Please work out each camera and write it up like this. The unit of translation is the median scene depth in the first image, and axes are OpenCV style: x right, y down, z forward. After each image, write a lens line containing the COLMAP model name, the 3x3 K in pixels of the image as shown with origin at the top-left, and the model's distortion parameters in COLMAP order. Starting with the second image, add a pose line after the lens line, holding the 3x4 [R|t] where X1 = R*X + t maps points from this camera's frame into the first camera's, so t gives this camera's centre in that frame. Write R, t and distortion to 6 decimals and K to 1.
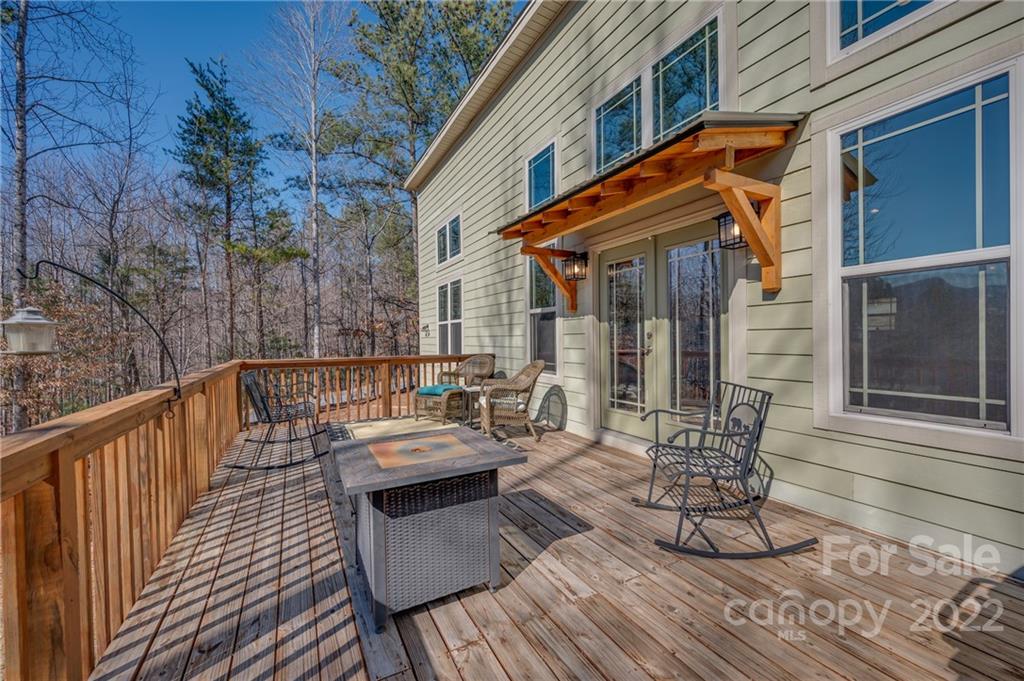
lens RADIAL K [[405.2, 0, 510.0], [0, 405.2, 349.2], [0, 0, 1]] dist [0.000814, 0.000125]
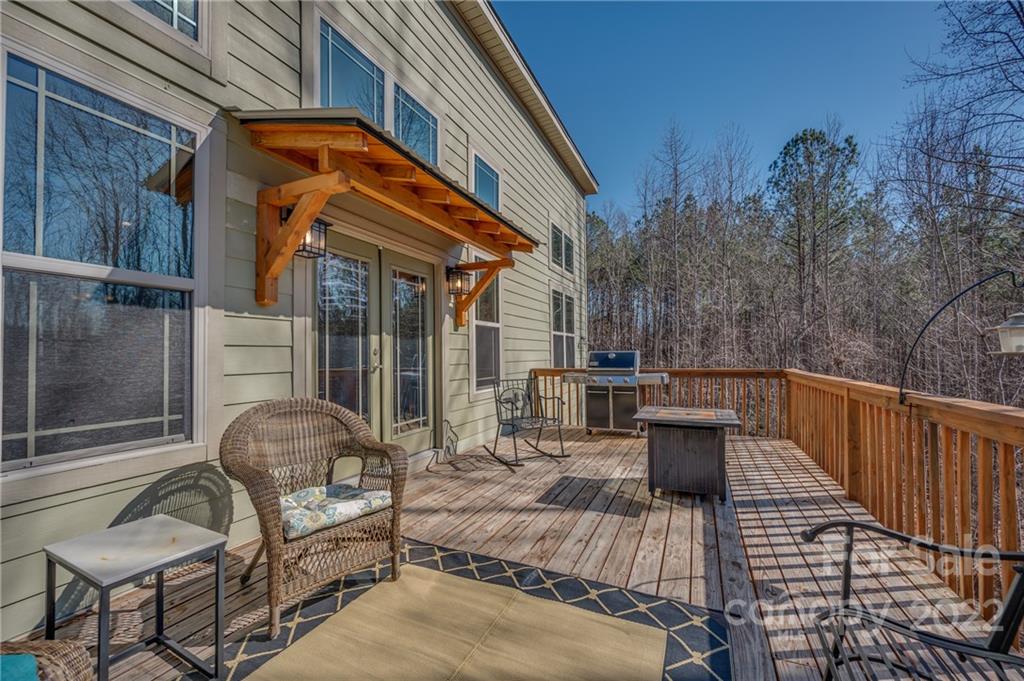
lens RADIAL K [[429.3, 0, 511.4], [0, 429.3, 342.1], [0, 0, 1]] dist [0.070697, 0.000042]
pose [[-0.625873, 0.032312, 0.779255, -0.871651], [0.028867, 0.999417, -0.018256, -0.041496], [-0.779390, 0.011069, -0.626441, 1.958607]]
